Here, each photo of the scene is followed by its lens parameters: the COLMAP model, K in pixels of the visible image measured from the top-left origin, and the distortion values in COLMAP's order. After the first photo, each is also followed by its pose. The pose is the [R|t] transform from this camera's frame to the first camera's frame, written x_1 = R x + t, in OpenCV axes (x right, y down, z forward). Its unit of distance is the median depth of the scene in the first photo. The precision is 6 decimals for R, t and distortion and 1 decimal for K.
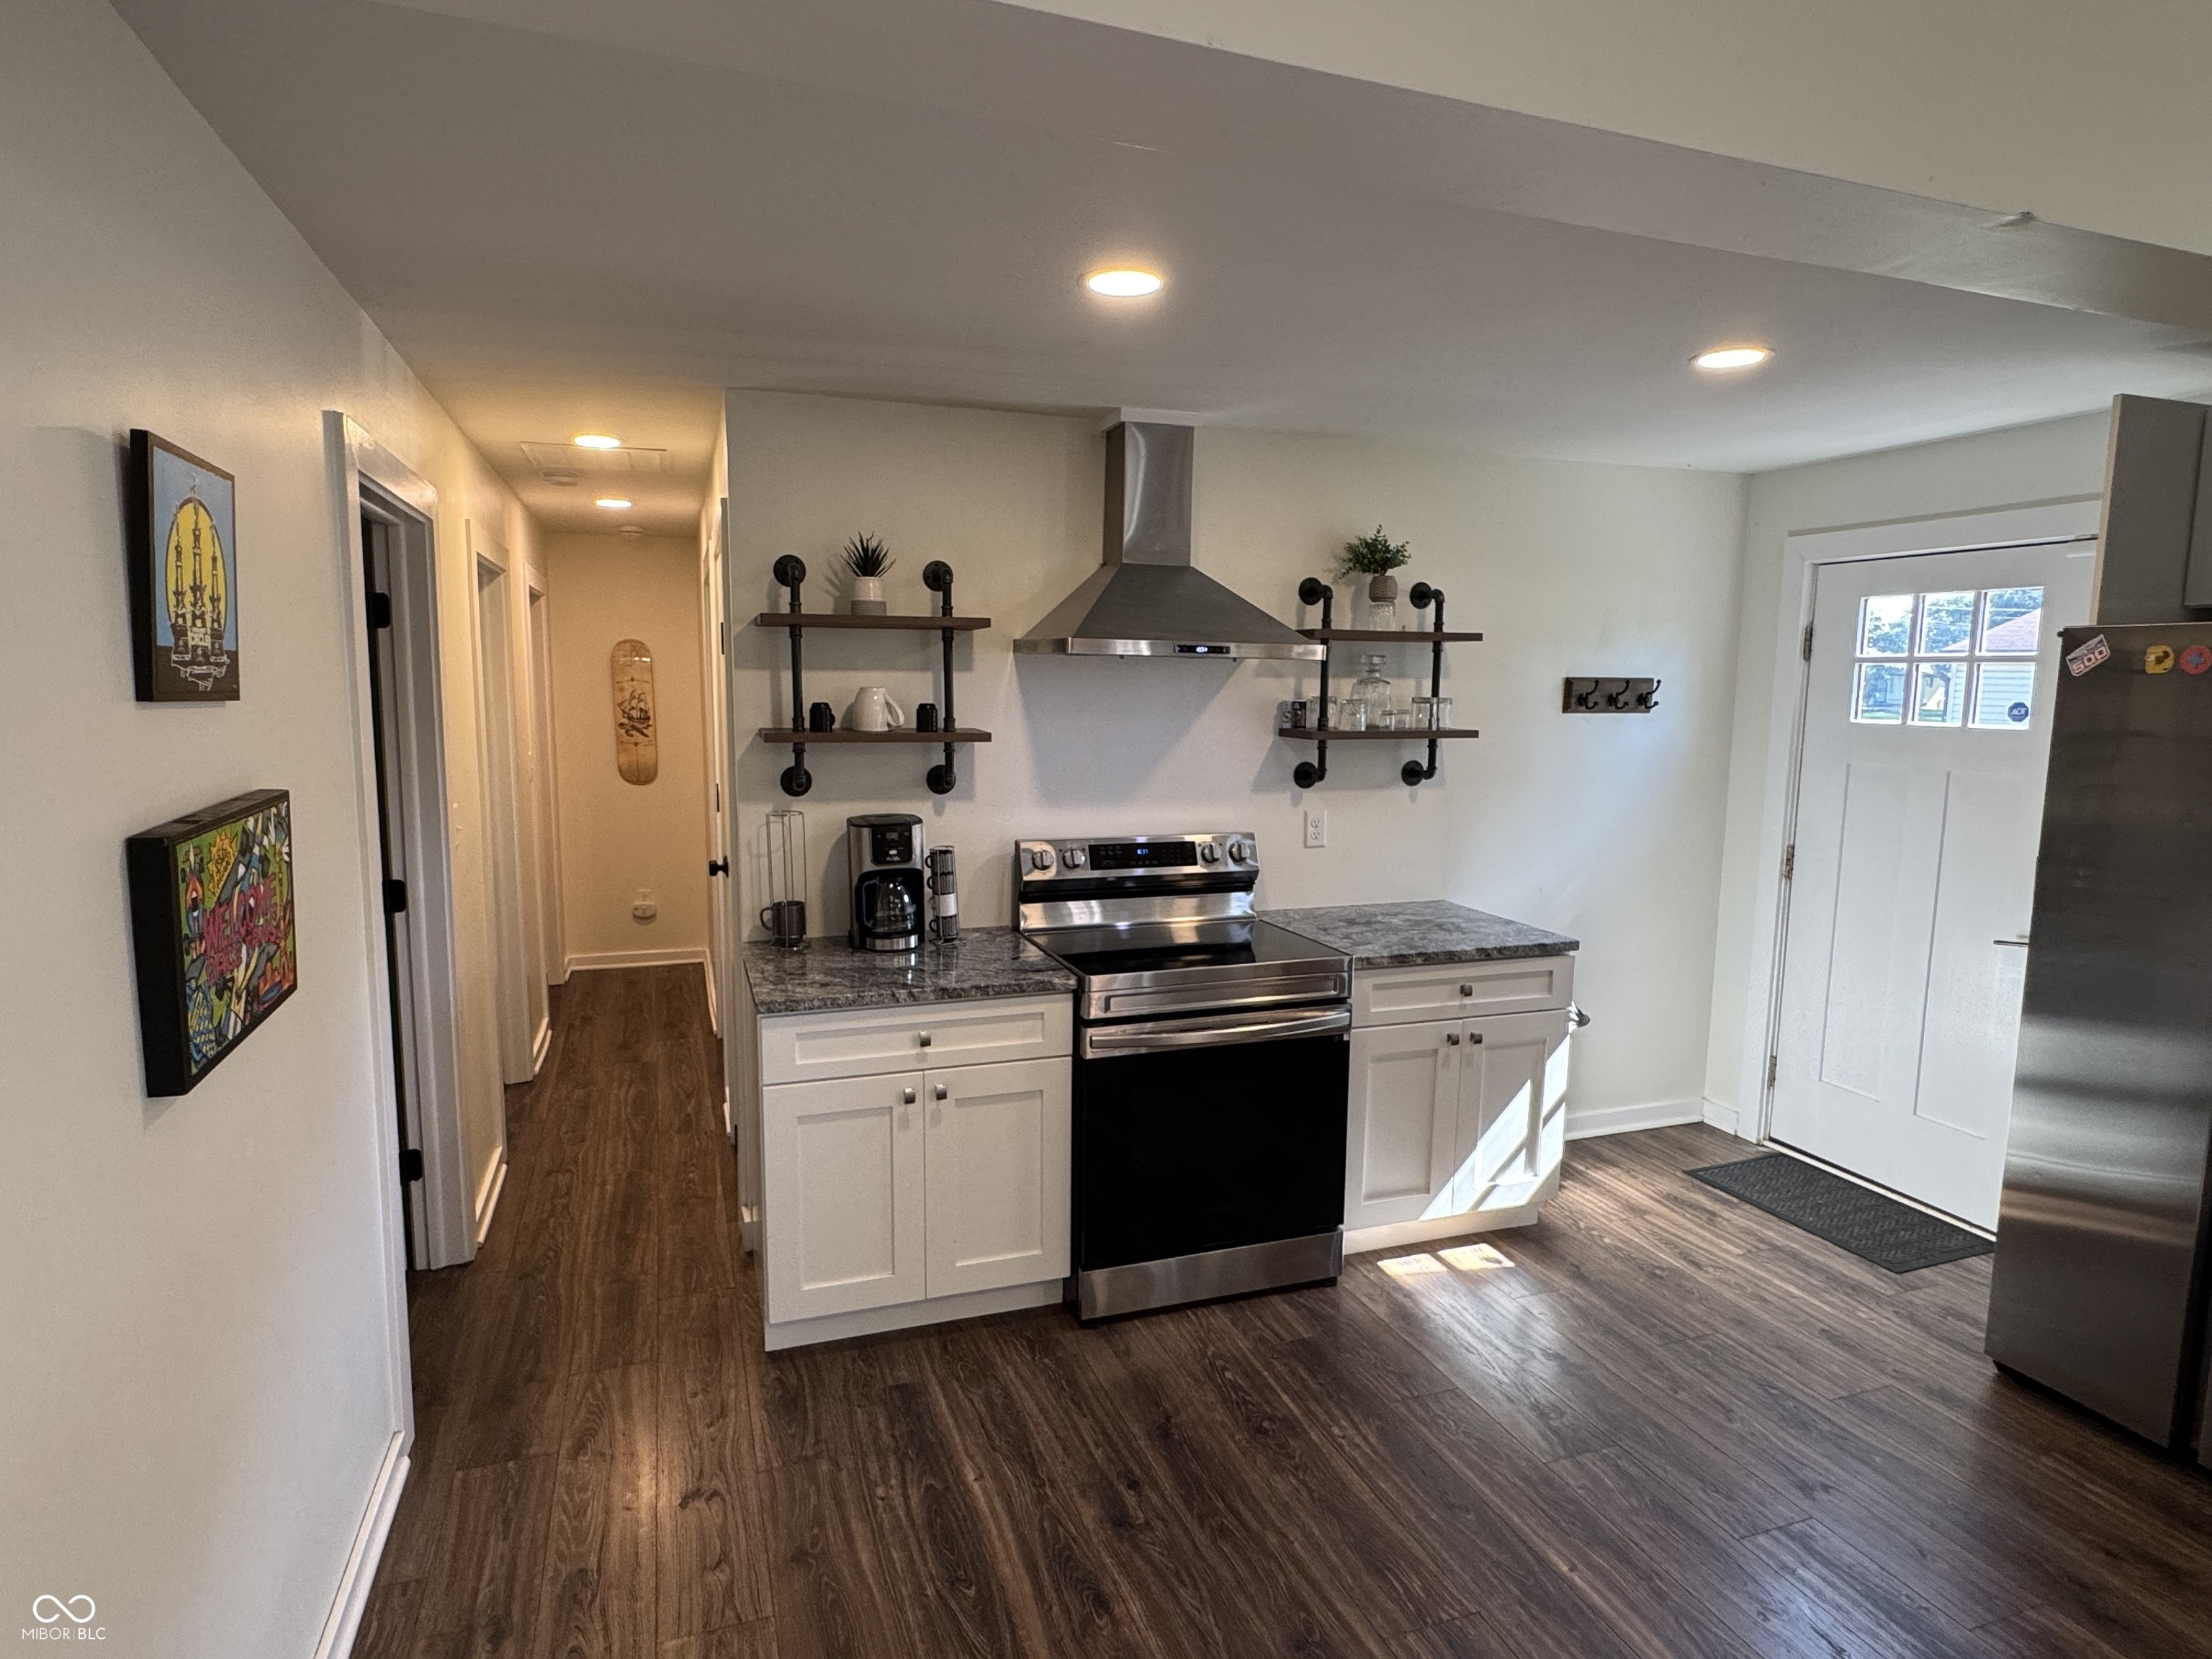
lens RADIAL K [[1208.0, 0, 1086.0], [0, 1208.0, 828.4], [0, 0, 1]] dist [-0.014290, 0.001127]
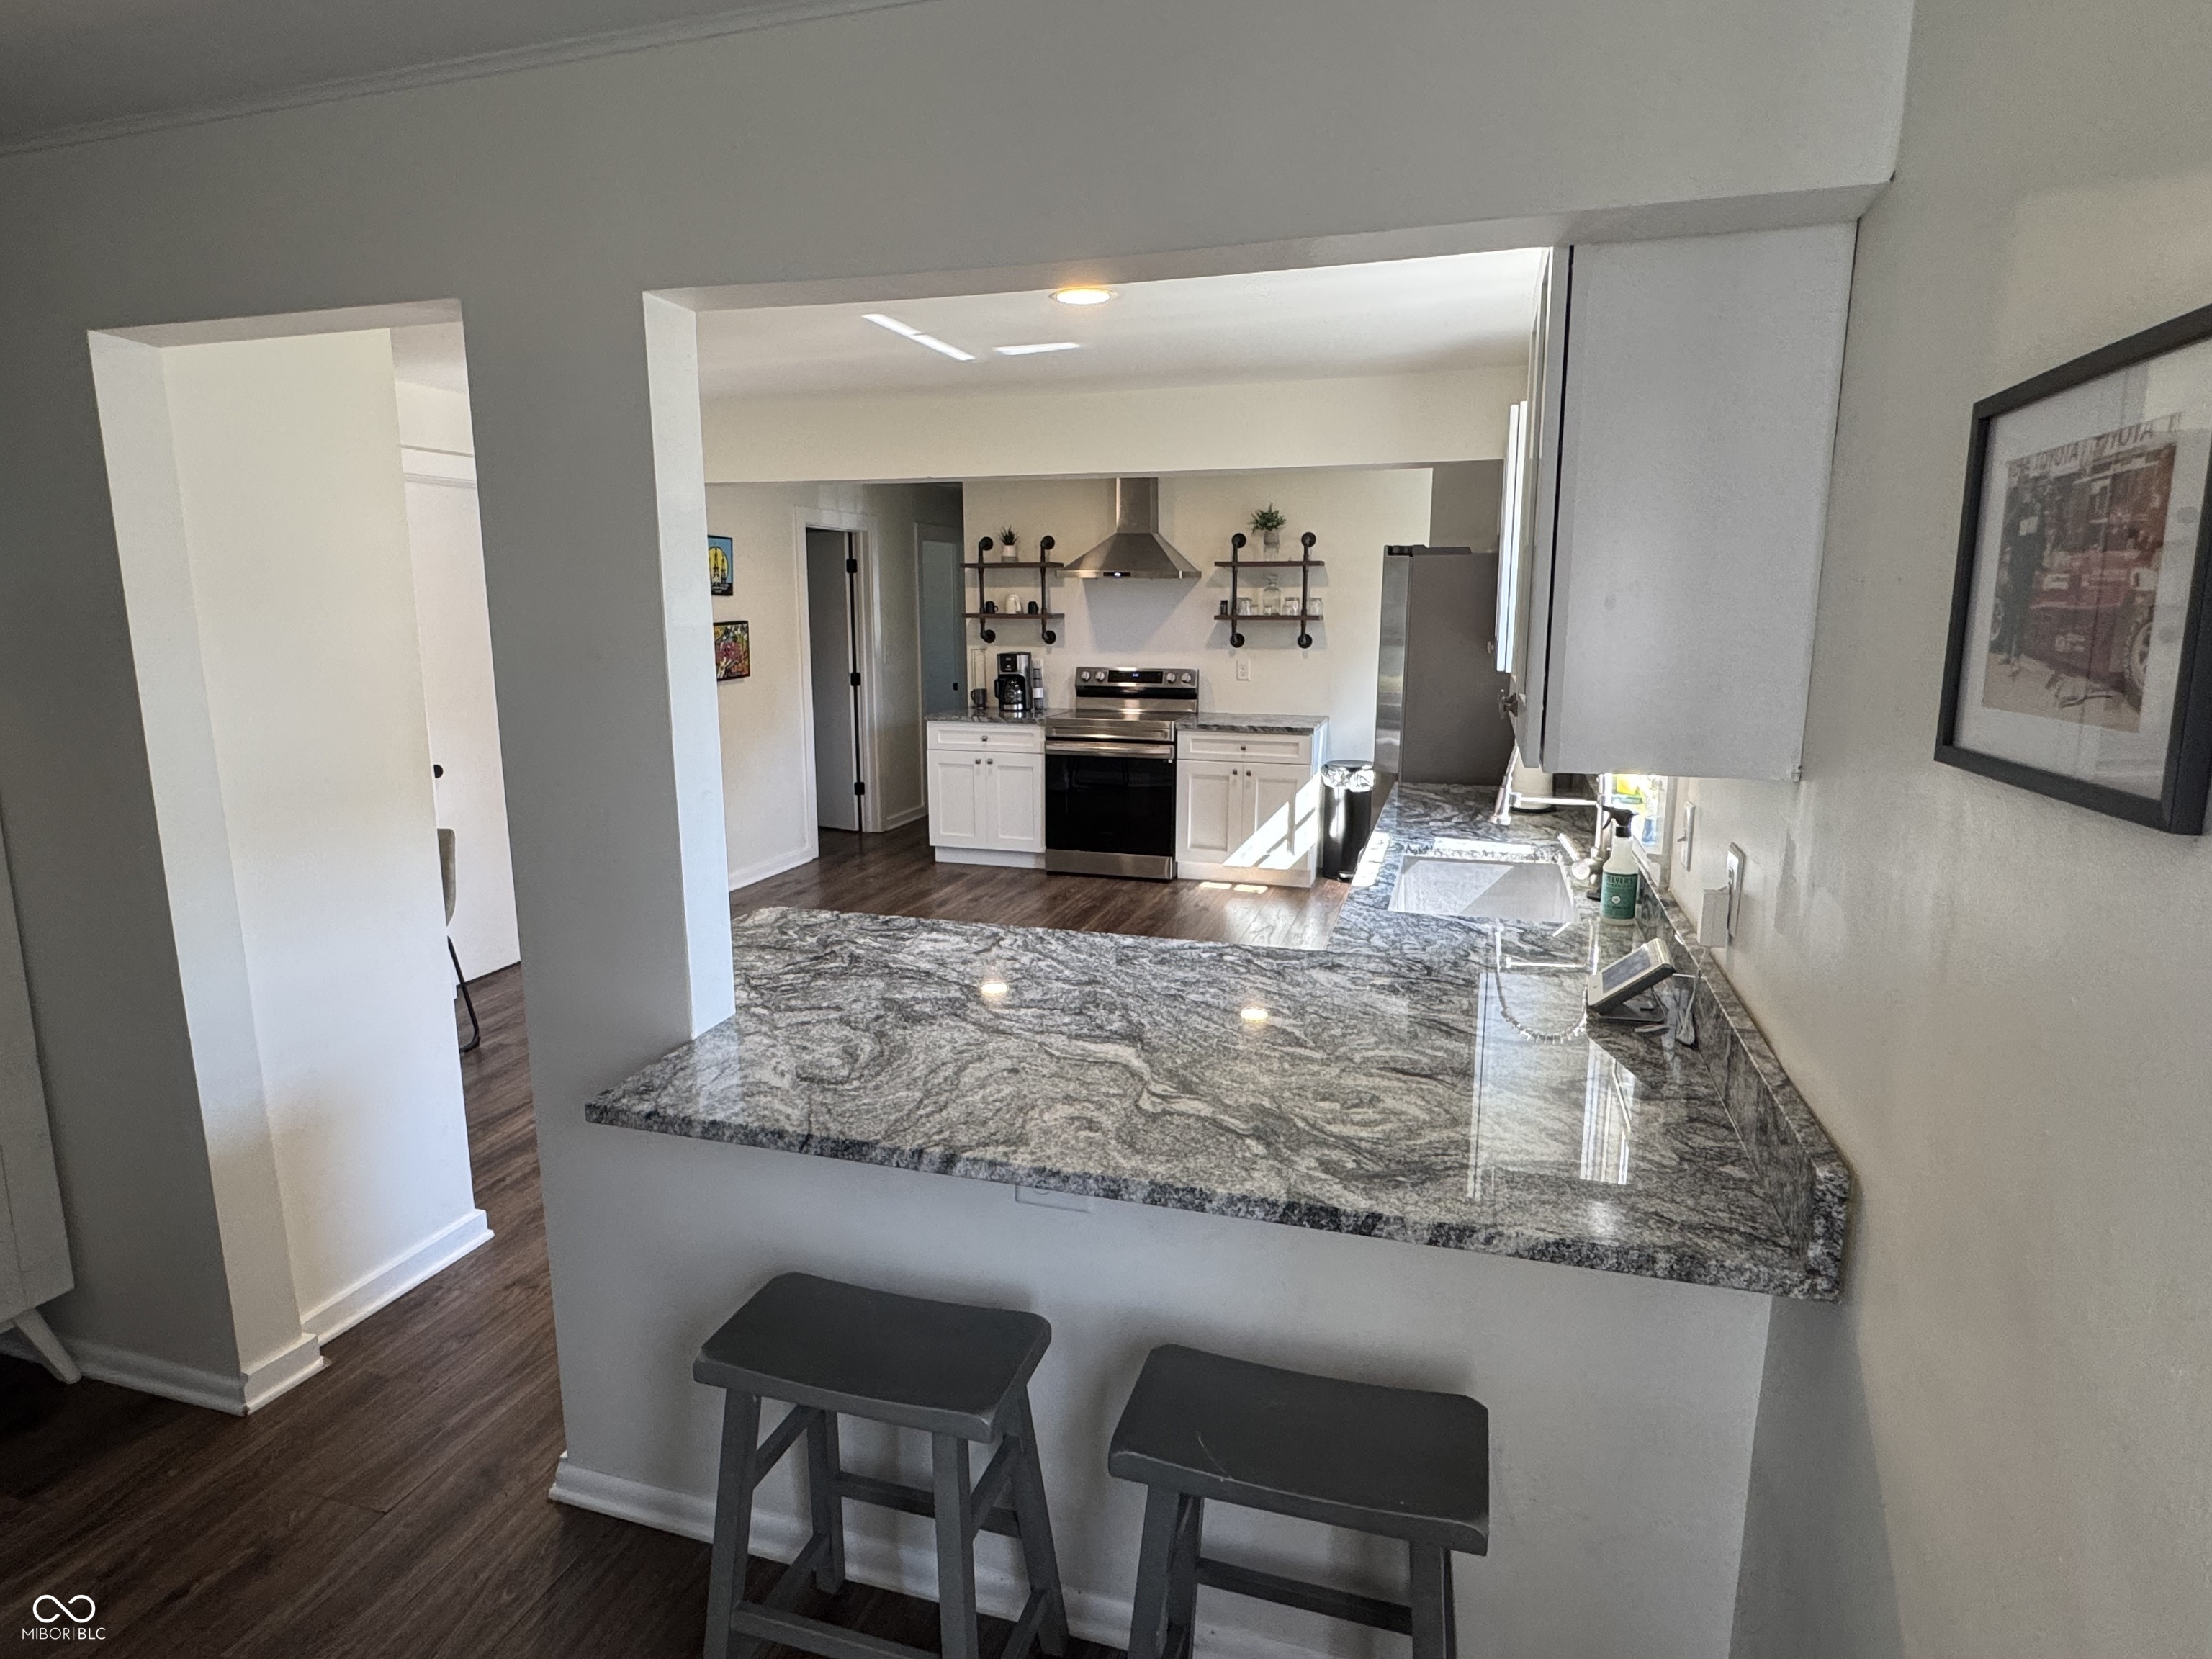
lens RADIAL K [[1208.0, 0, 1091.9], [0, 1208.0, 825.7], [0, 0, 1]] dist [-0.014290, 0.001127]
pose [[0.798372, 0.101147, -0.593609, 1.315192], [-0.066260, 0.994562, 0.080350, 0.121760], [0.598508, -0.024817, 0.800732, -0.728400]]
